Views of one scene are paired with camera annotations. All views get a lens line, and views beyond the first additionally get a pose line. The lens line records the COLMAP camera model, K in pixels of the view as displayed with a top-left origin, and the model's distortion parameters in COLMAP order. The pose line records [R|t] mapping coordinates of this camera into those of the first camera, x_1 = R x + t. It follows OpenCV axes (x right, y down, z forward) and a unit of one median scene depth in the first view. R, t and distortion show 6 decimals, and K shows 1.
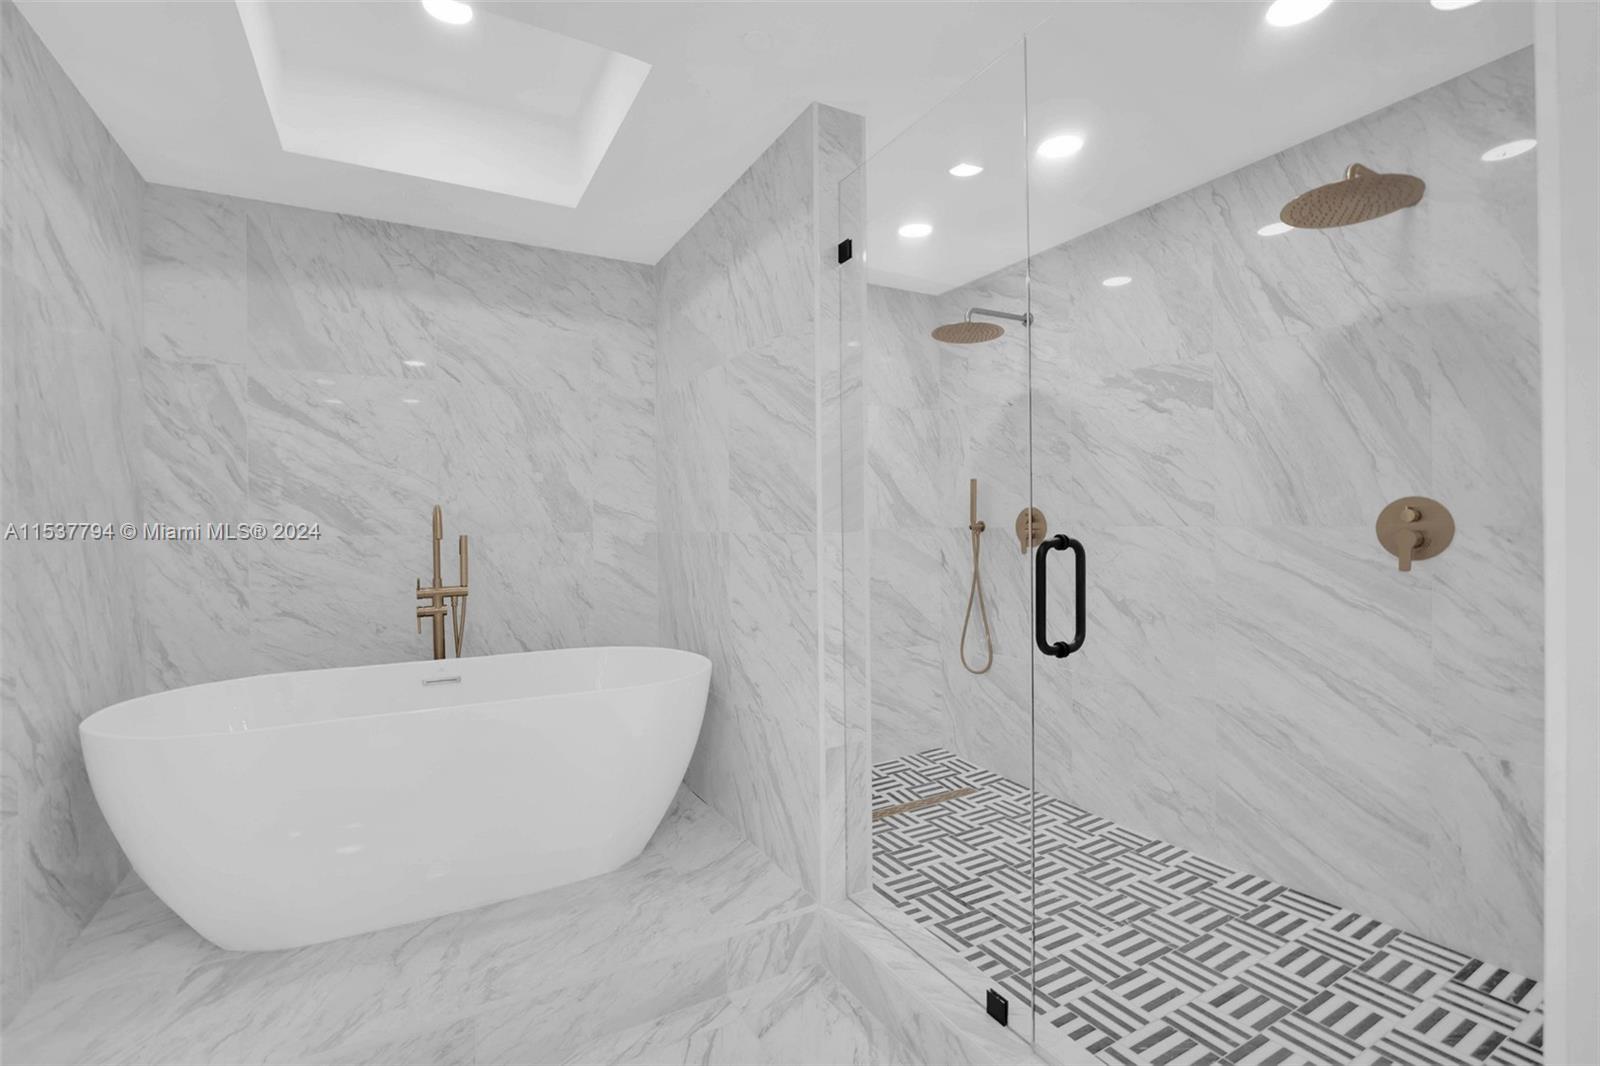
lens RADIAL K [[711.7, 0, 800.1], [0, 711.7, 529.7], [0, 0, 1]] dist [-0.020441, 0.001063]
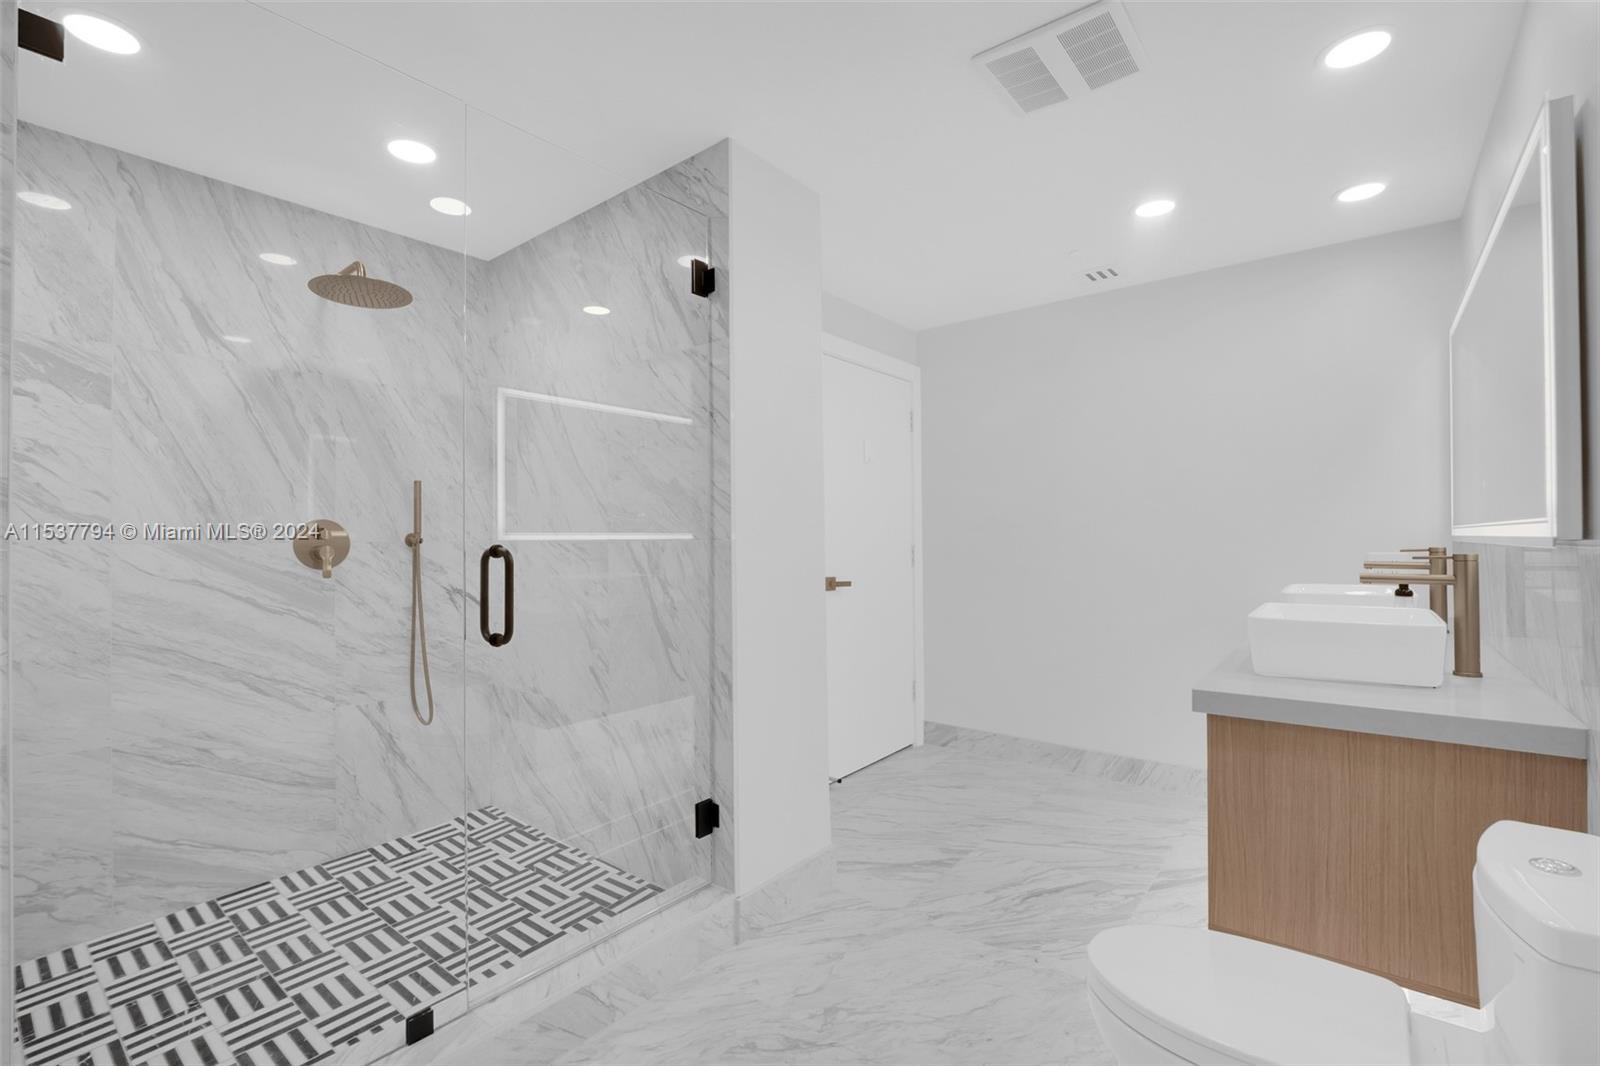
lens RADIAL K [[711.7, 0, 800.1], [0, 711.7, 529.7], [0, 0, 1]] dist [-0.020441, 0.001063]
pose [[-0.373154, 0.020062, 0.927552, -0.595361], [0.014520, 0.999770, -0.015783, 0.003746], [-0.927656, 0.007578, -0.373360, 0.611629]]
